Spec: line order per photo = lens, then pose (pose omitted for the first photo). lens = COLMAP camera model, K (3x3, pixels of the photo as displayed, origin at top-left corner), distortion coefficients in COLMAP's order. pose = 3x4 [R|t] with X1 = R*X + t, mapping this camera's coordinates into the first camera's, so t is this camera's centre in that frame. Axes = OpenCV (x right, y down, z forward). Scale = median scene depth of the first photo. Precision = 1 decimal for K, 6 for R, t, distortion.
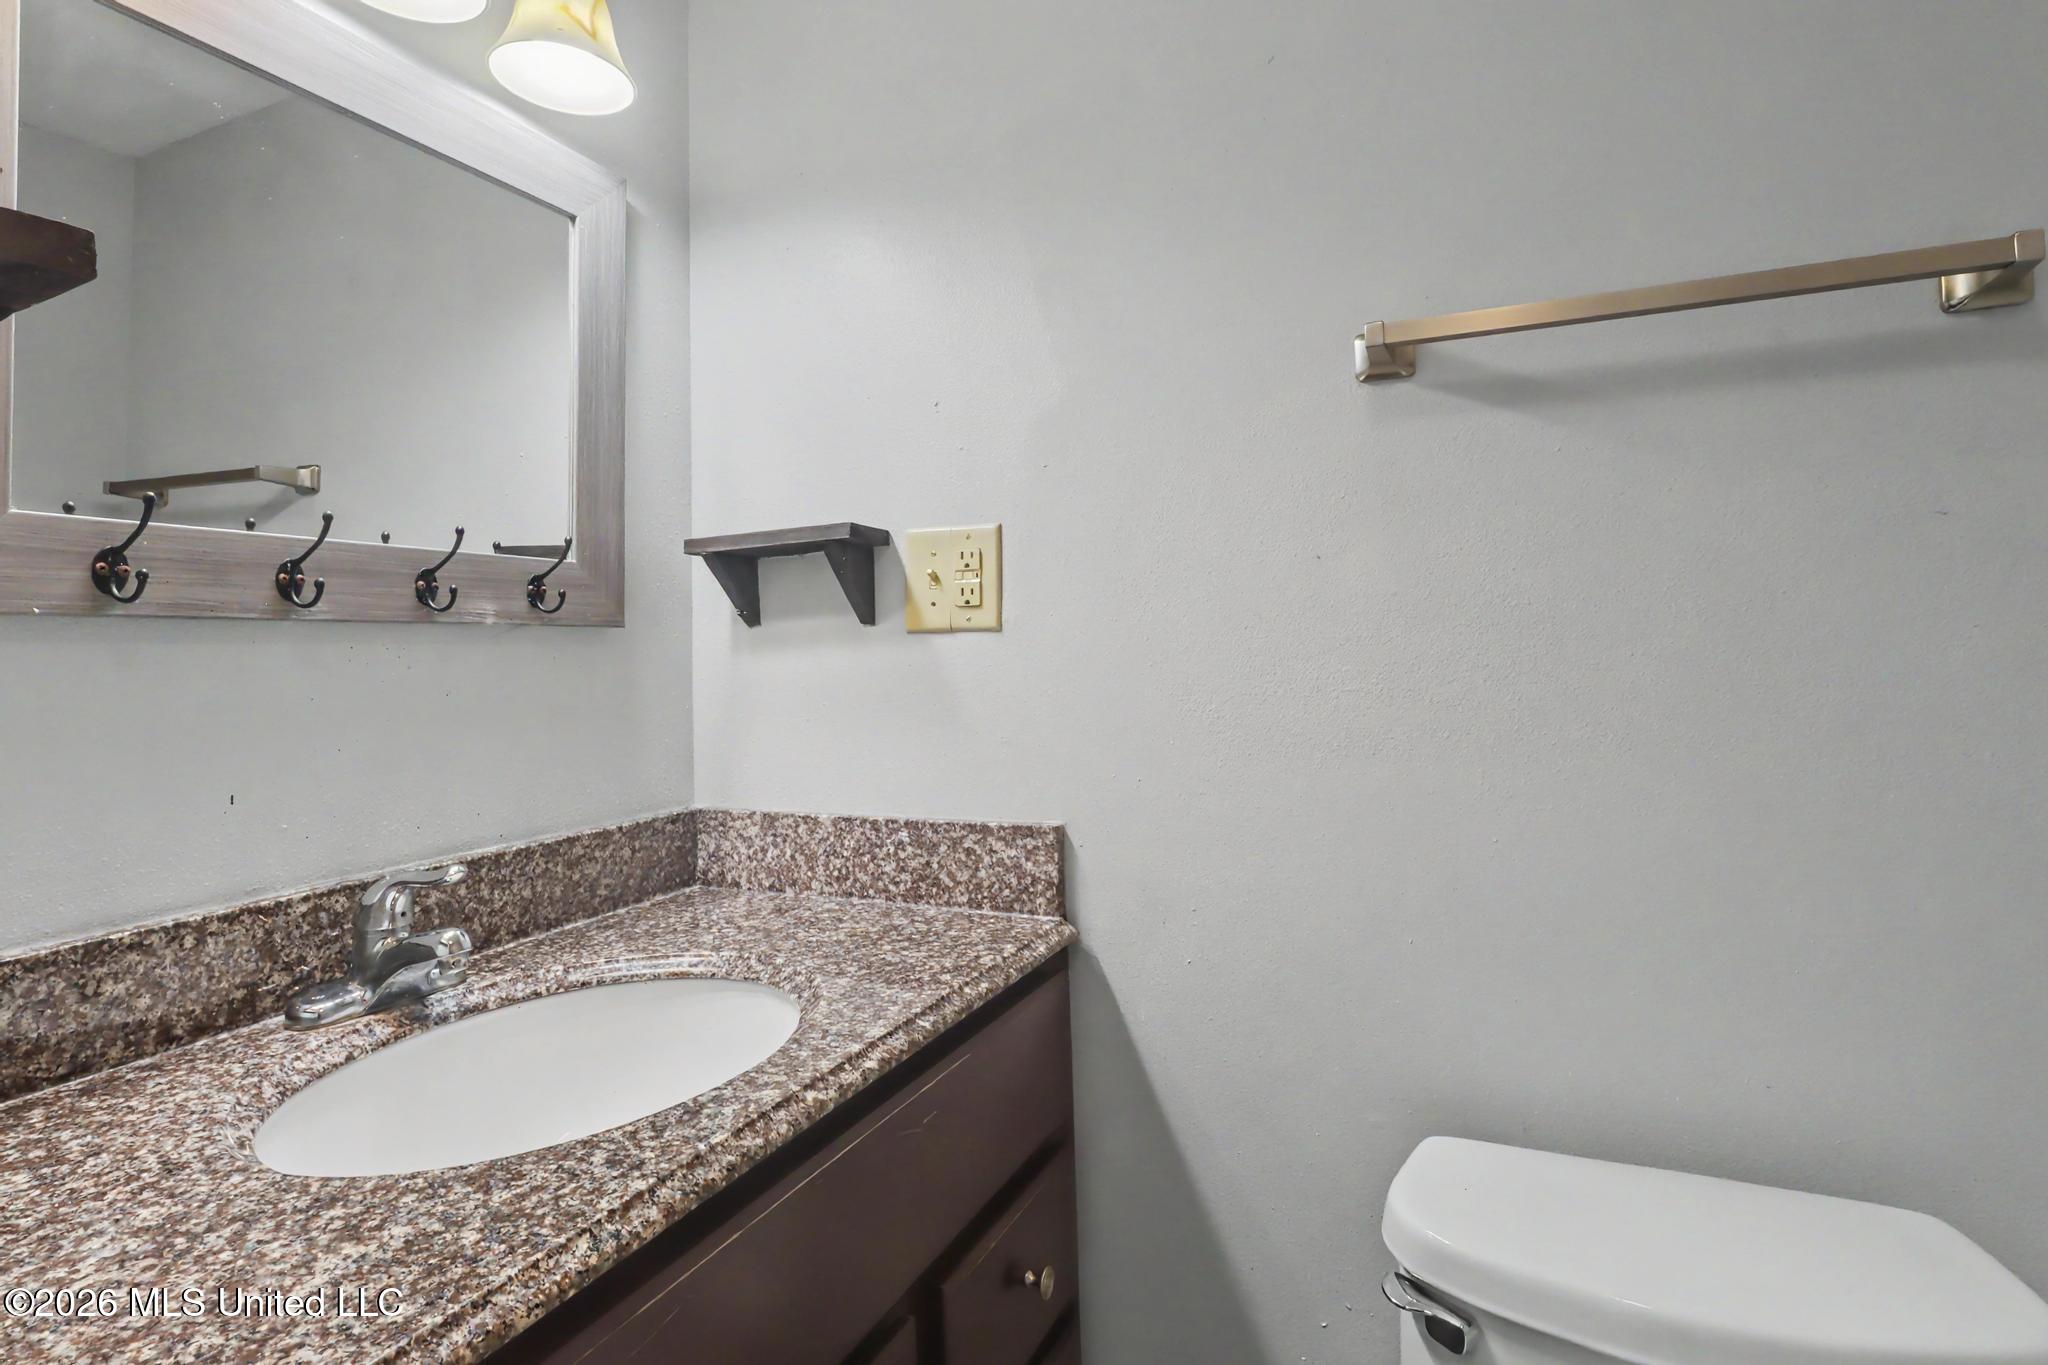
lens RADIAL K [[965.0, 0, 975.3], [0, 965.0, 674.8], [0, 0, 1]] dist [-0.013755, -0.000119]
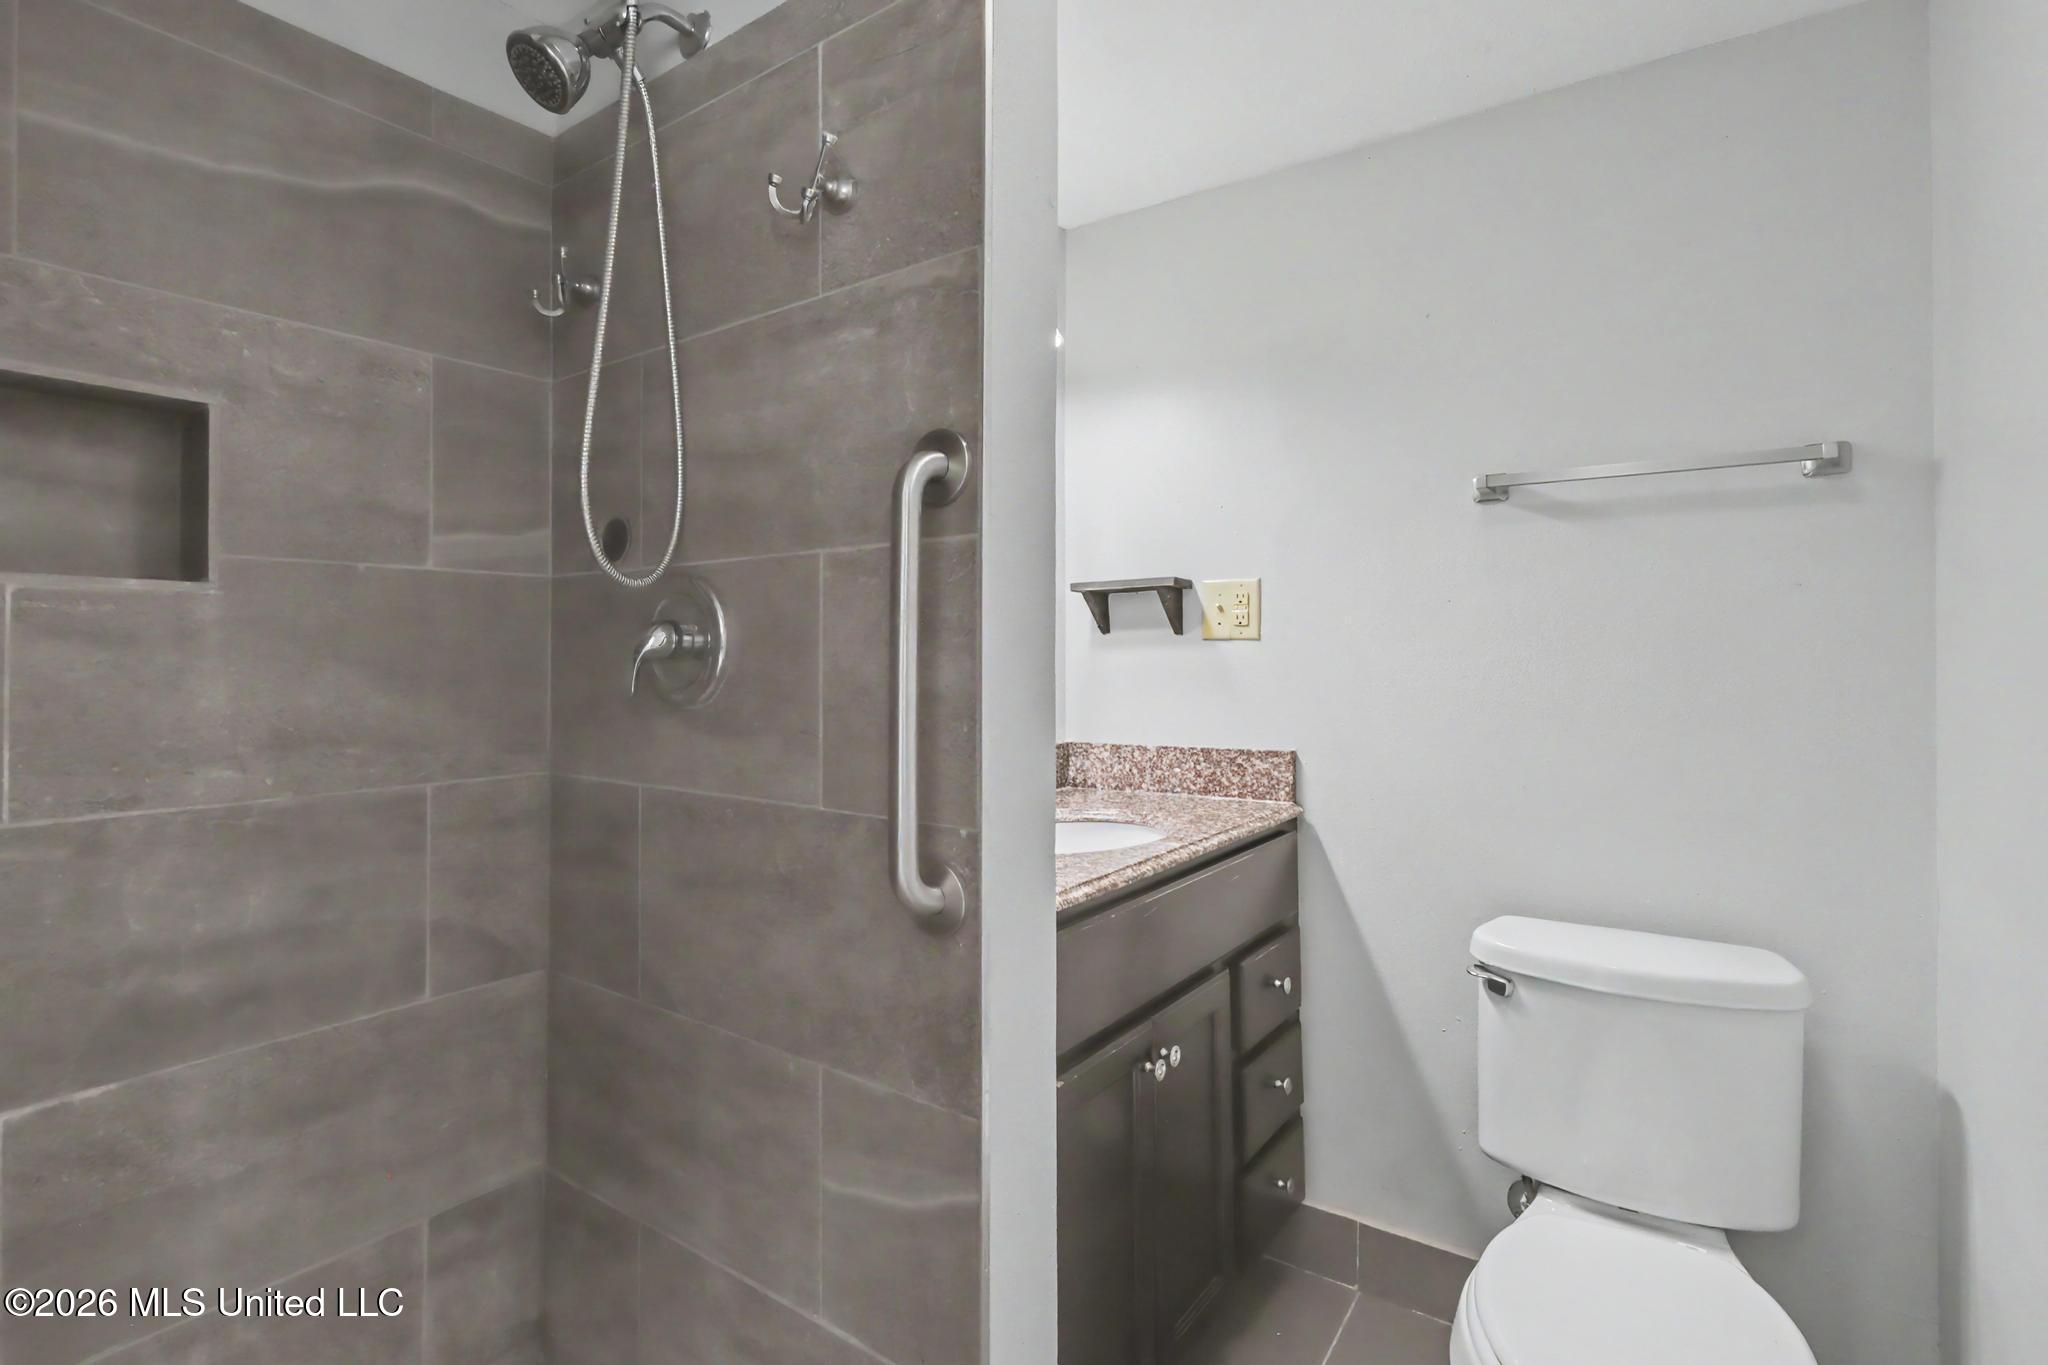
lens RADIAL K [[985.1, 0, 1018.2], [0, 985.1, 690.9], [0, 0, 1]] dist [-0.001419, 0.000524]
pose [[0.992542, 0.022469, -0.119815, -0.190100], [-0.021947, 0.999743, 0.005678, 0.045194], [0.119912, -0.003006, 0.992780, -0.808563]]
